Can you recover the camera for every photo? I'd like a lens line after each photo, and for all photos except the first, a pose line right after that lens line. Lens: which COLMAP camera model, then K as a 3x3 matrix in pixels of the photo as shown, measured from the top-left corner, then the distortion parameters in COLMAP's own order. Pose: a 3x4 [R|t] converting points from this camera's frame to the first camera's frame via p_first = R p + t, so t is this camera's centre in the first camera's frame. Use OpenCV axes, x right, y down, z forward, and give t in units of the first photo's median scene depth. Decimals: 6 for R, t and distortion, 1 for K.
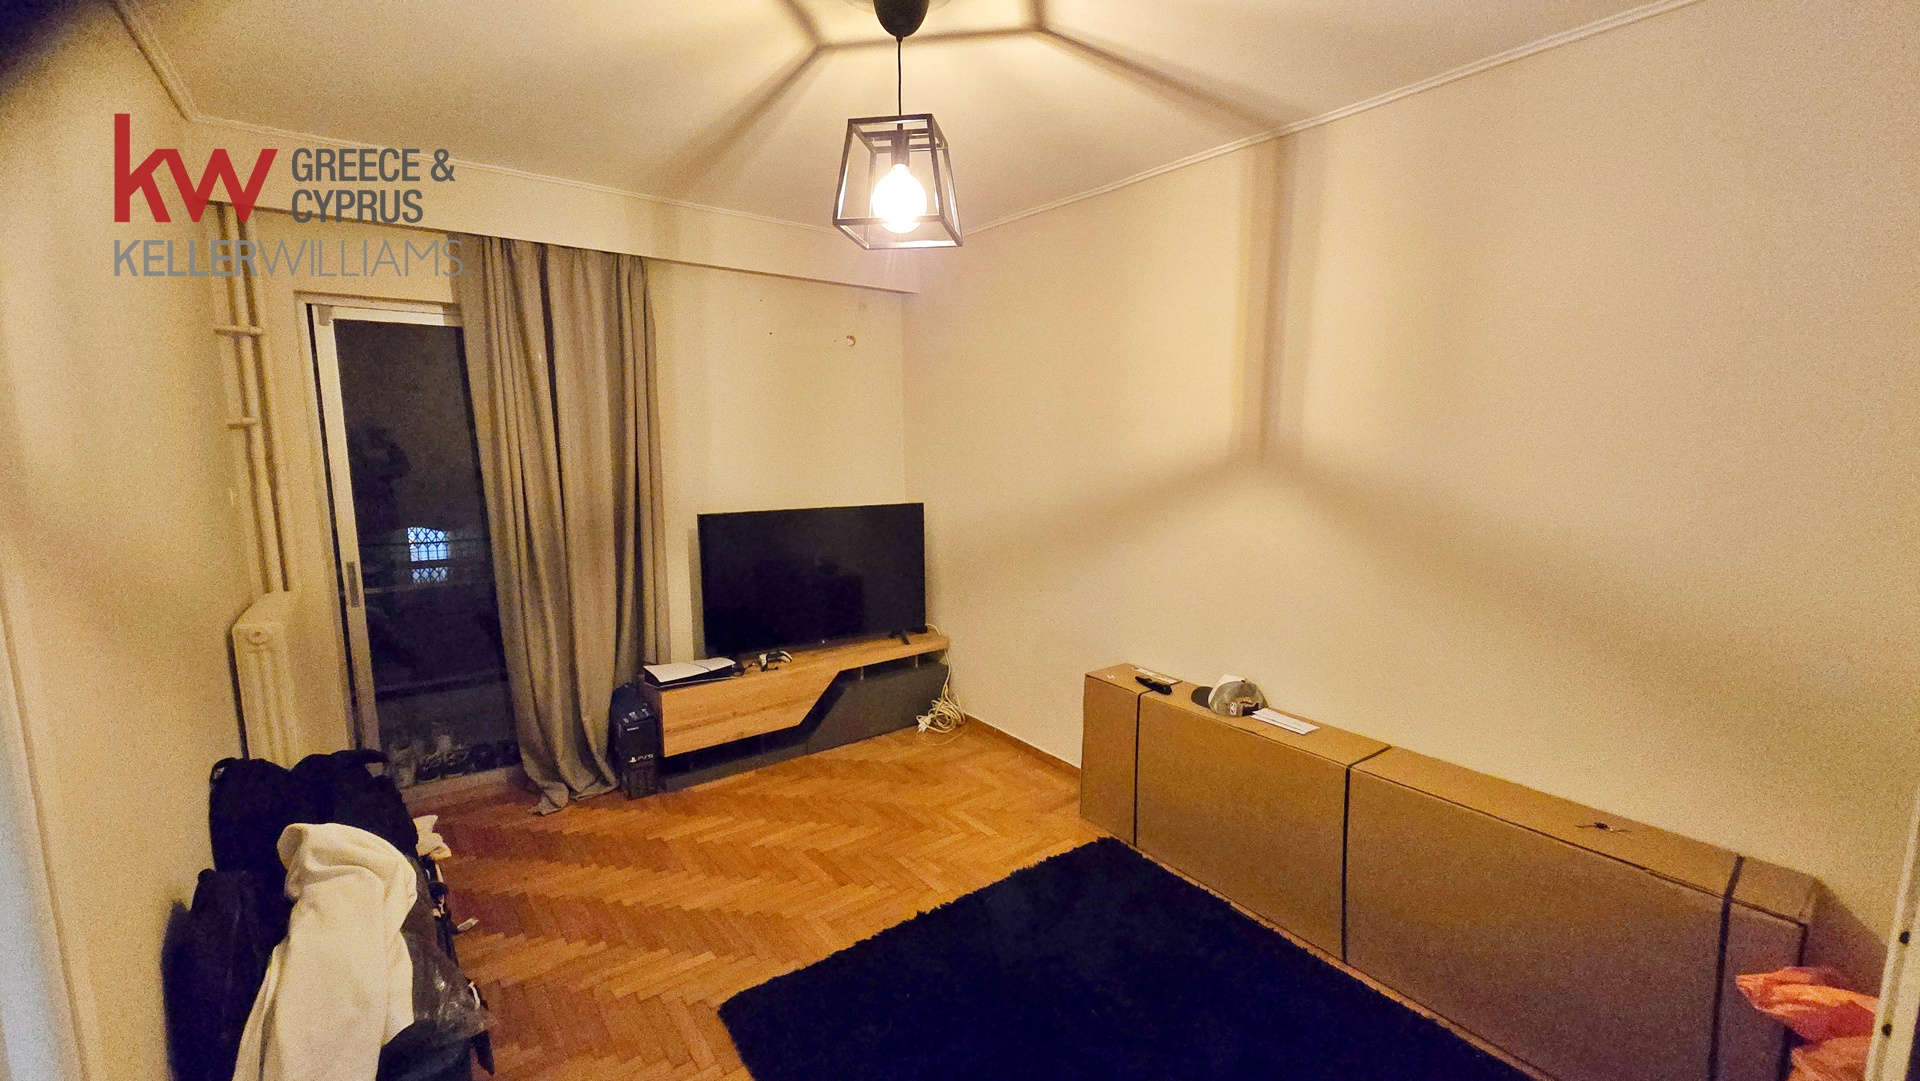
lens RADIAL K [[771.5, 0, 954.4], [0, 771.5, 543.6], [0, 0, 1]] dist [-0.001824, -0.000273]
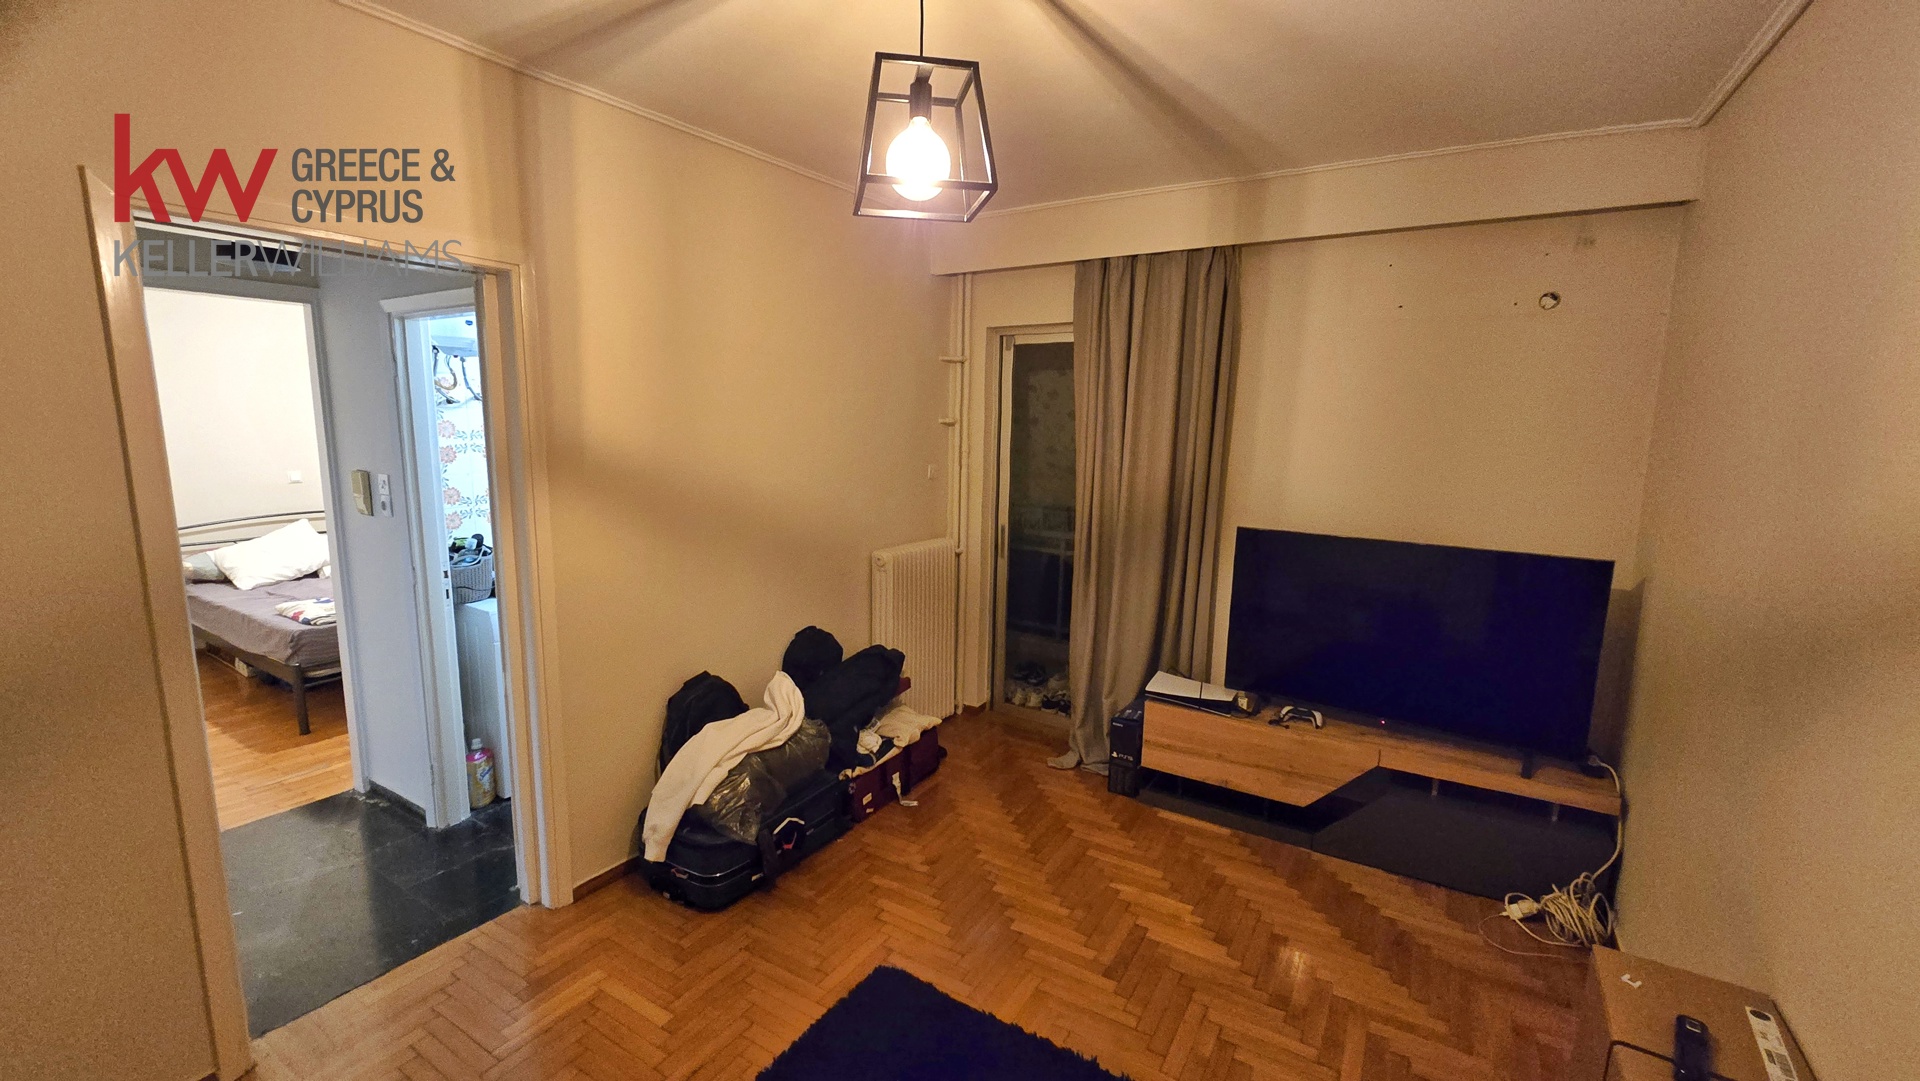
lens RADIAL K [[771.5, 0, 954.4], [0, 771.5, 543.6], [0, 0, 1]] dist [-0.001824, -0.000273]
pose [[0.360540, 0.148314, -0.920877, 0.388668], [-0.150225, 0.983622, 0.099603, -0.060363], [0.920567, 0.102428, 0.376916, 0.378756]]
